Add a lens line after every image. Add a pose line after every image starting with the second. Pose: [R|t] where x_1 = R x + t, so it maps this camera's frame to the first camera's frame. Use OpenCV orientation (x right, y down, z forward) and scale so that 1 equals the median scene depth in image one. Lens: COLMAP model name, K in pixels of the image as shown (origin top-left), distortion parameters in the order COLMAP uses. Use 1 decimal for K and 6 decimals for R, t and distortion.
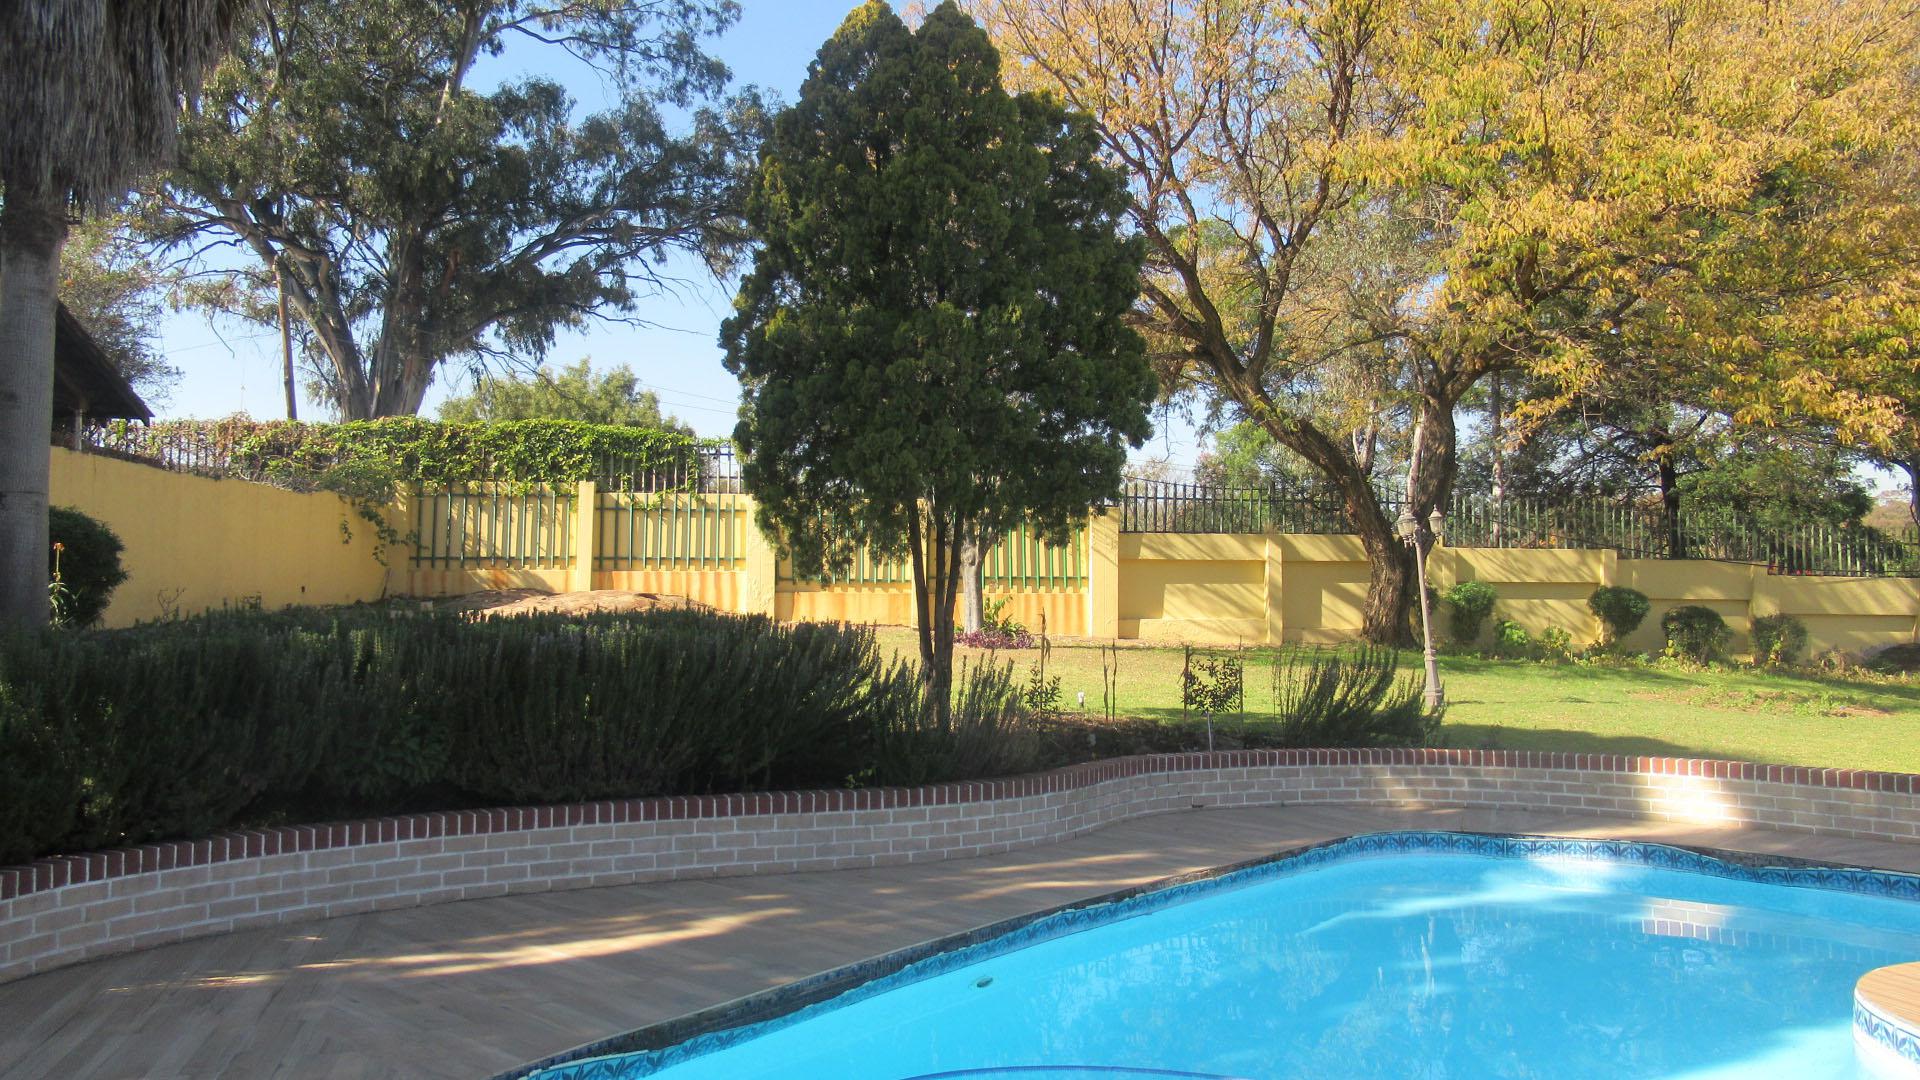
lens RADIAL K [[1290.0, 0, 954.2], [0, 1290.0, 550.5], [0, 0, 1]] dist [-0.023858, 0.007377]
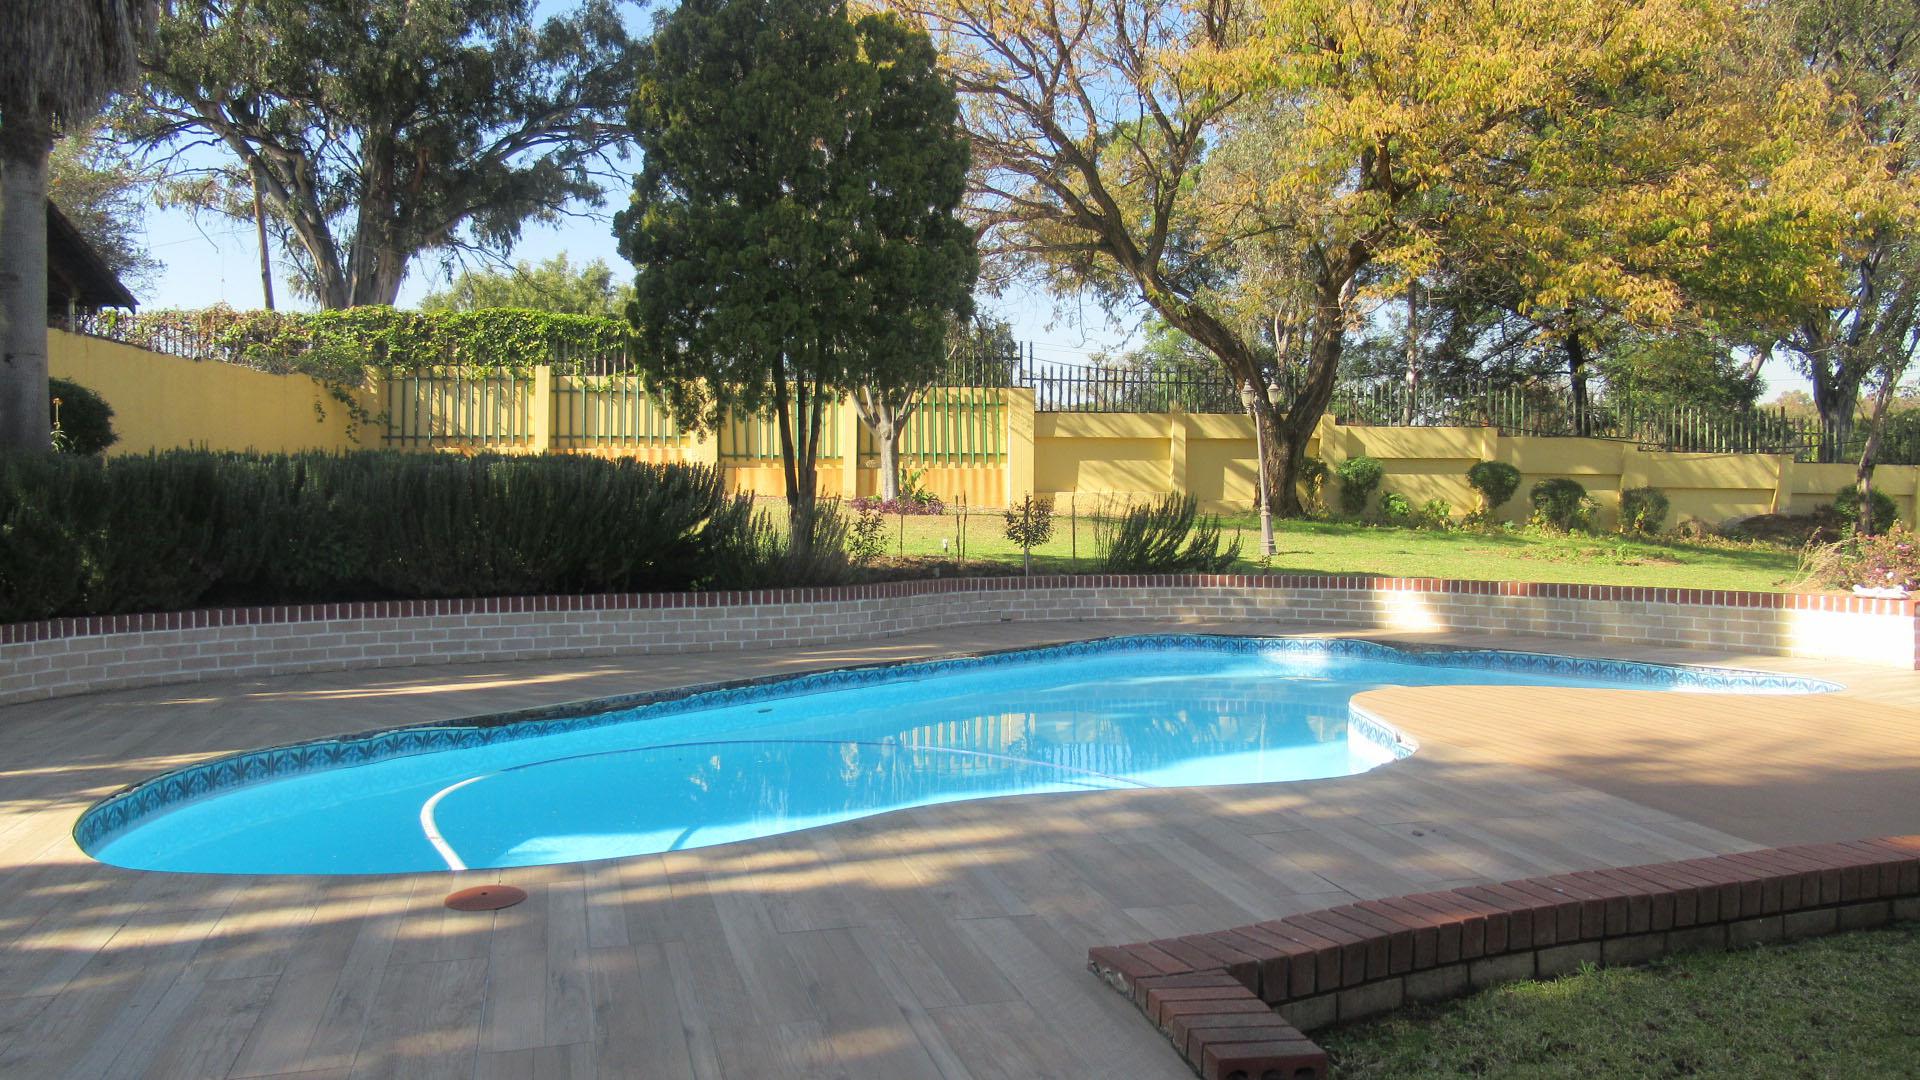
lens RADIAL K [[1290.0, 0, 954.5], [0, 1290.0, 531.5], [0, 0, 1]] dist [-0.023858, 0.007377]
pose [[0.999996, -0.002156, -0.002060, 0.077763], [0.002283, 0.997940, 0.064107, 0.020724], [0.001917, -0.064112, 0.997941, -0.110074]]
